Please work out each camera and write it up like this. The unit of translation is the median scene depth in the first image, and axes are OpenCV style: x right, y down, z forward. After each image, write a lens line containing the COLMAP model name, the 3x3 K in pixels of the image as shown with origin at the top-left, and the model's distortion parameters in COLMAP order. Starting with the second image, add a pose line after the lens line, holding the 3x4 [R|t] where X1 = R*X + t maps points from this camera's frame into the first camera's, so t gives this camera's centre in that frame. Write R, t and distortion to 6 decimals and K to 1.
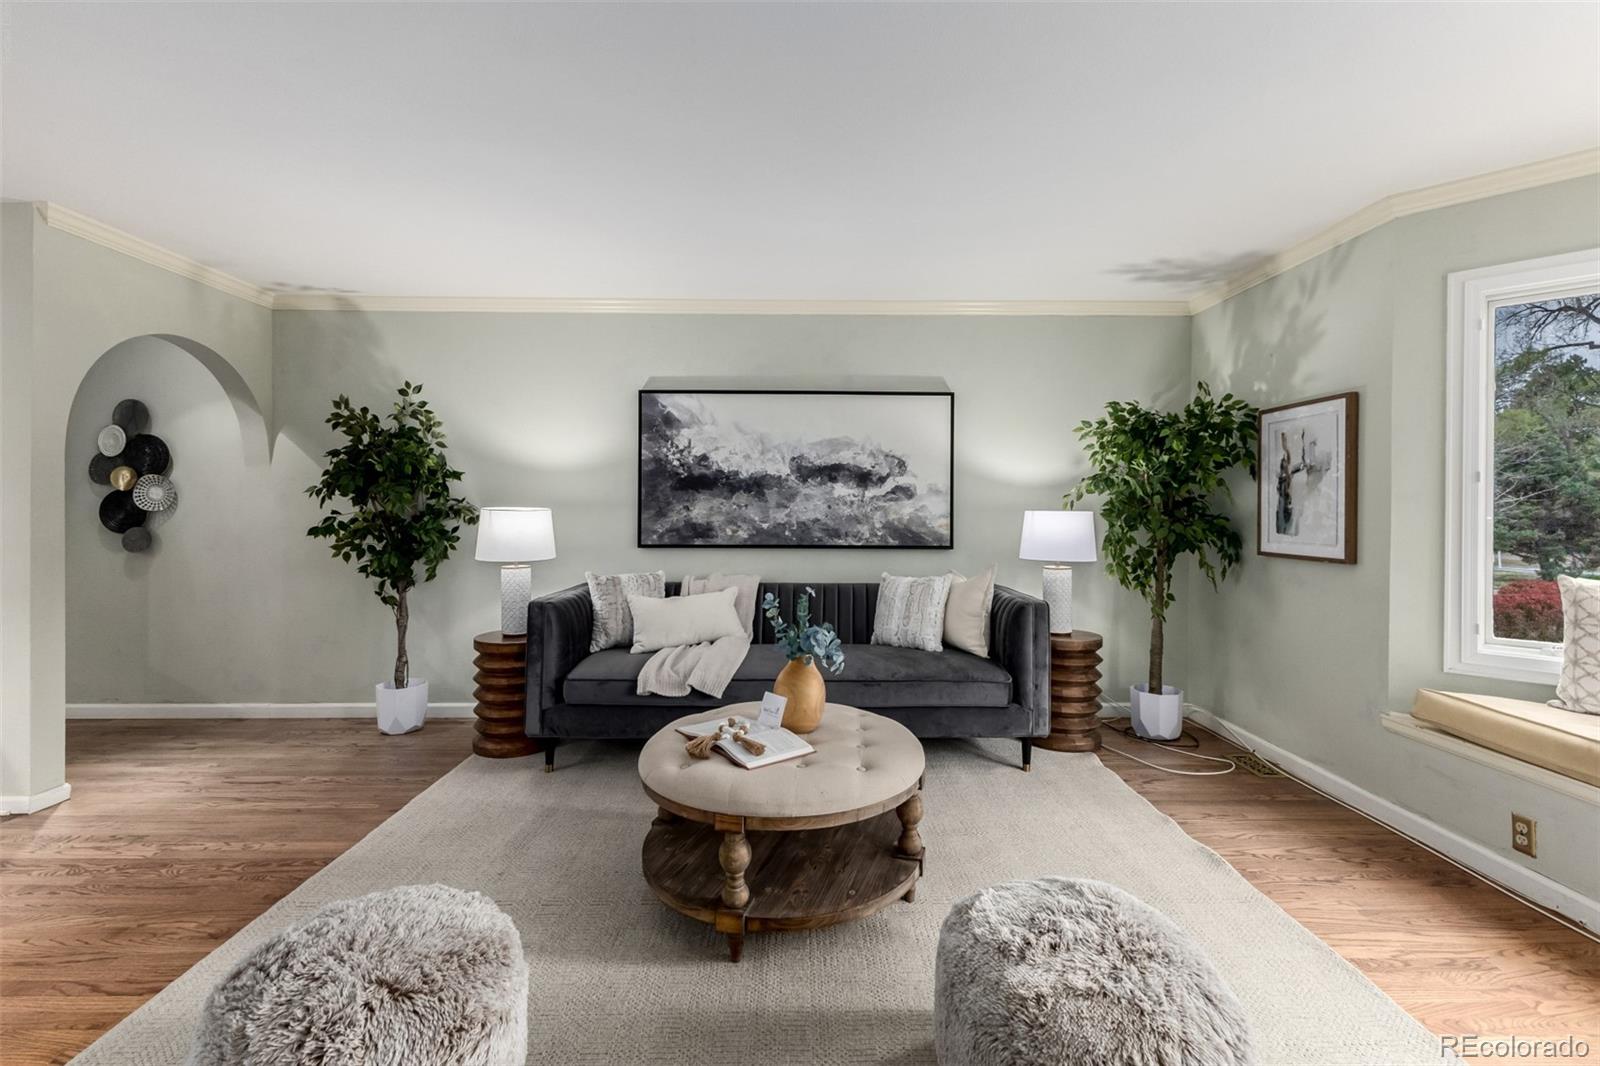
lens RADIAL K [[712.5, 0, 809.8], [0, 712.5, 516.3], [0, 0, 1]] dist [0.016328, -0.000022]
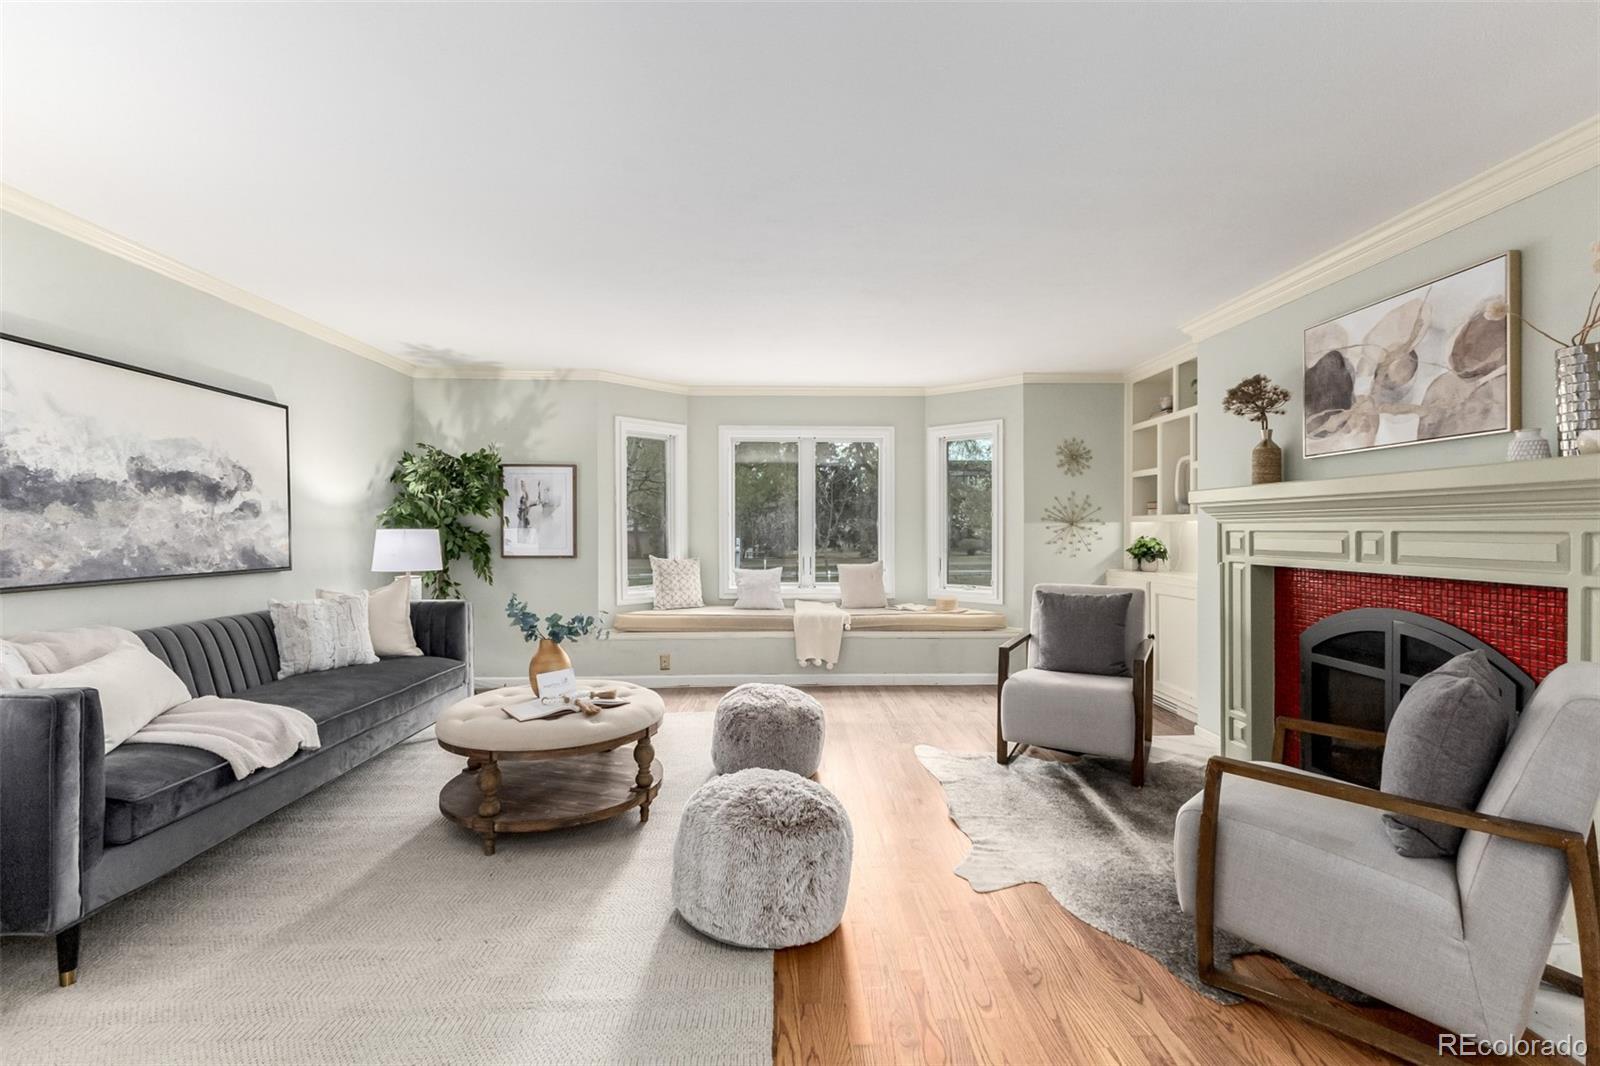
lens RADIAL K [[677.4, 0, 810.4], [0, 677.4, 550.6], [0, 0, 1]] dist [0.027281, -0.012150]
pose [[-0.018330, -0.034756, 0.999228, -0.741775], [0.010005, 0.999339, 0.034943, -0.005416], [-0.999782, 0.010638, -0.017970, 0.324442]]
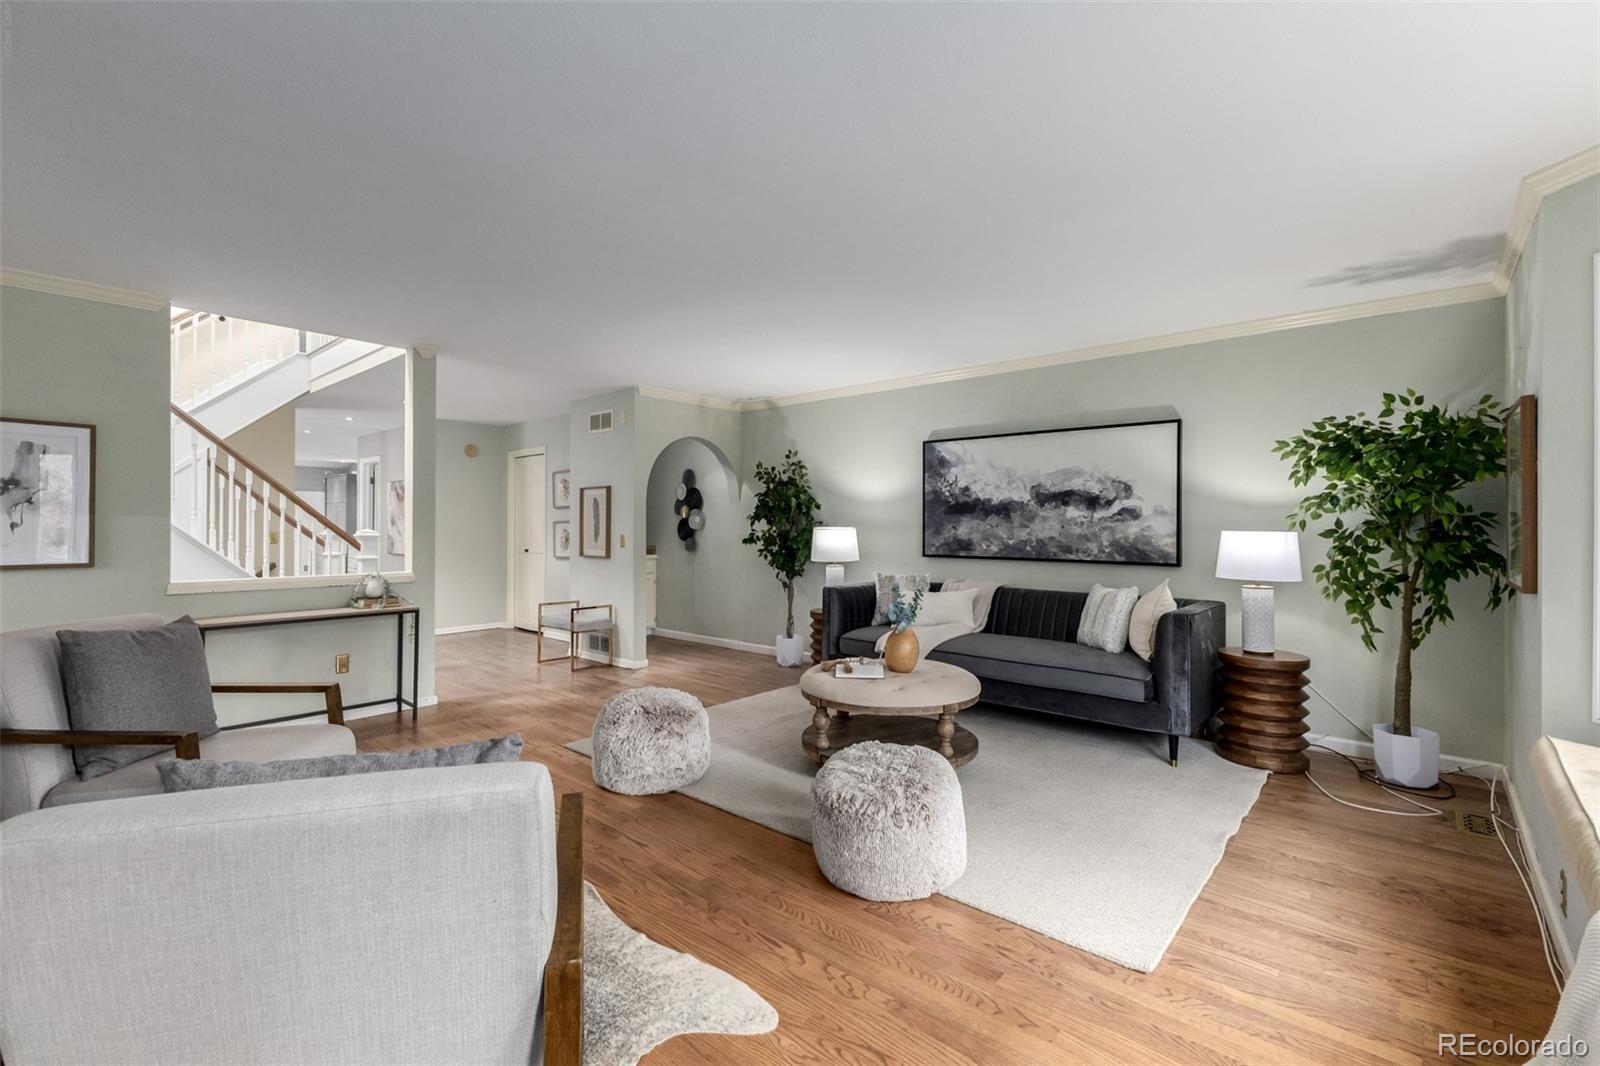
lens RADIAL K [[719.6, 0, 805.5], [0, 719.6, 533.9], [0, 0, 1]] dist [0.017131, -0.000068]
pose [[0.744384, 0.006747, -0.667718, 0.512034], [-0.008419, 0.999964, 0.000719, 0.001236], [0.667699, 0.005086, 0.744414, -0.174850]]
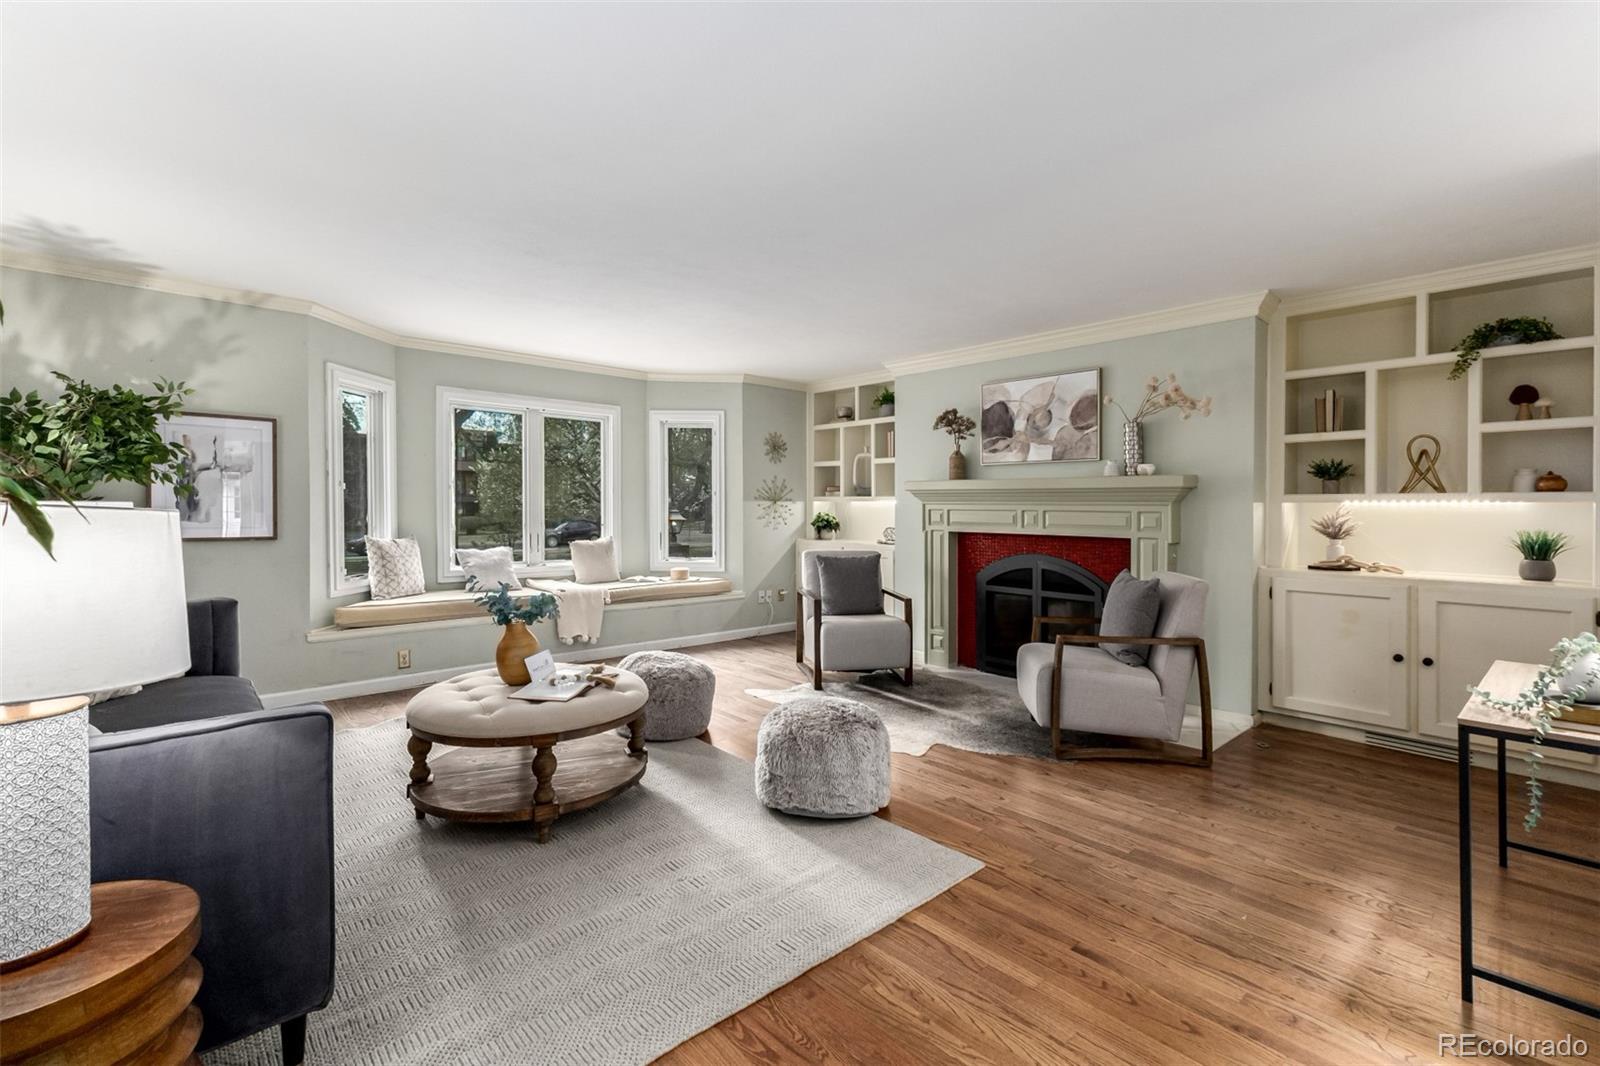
lens RADIAL K [[704.6, 0, 797.8], [0, 704.6, 528.8], [0, 0, 1]] dist [0.012473, -0.001513]
pose [[-0.652054, -0.032952, 0.757456, -0.732159], [-0.003363, 0.999171, 0.040573, -0.011478], [-0.758165, 0.023909, -0.651624, 0.845550]]
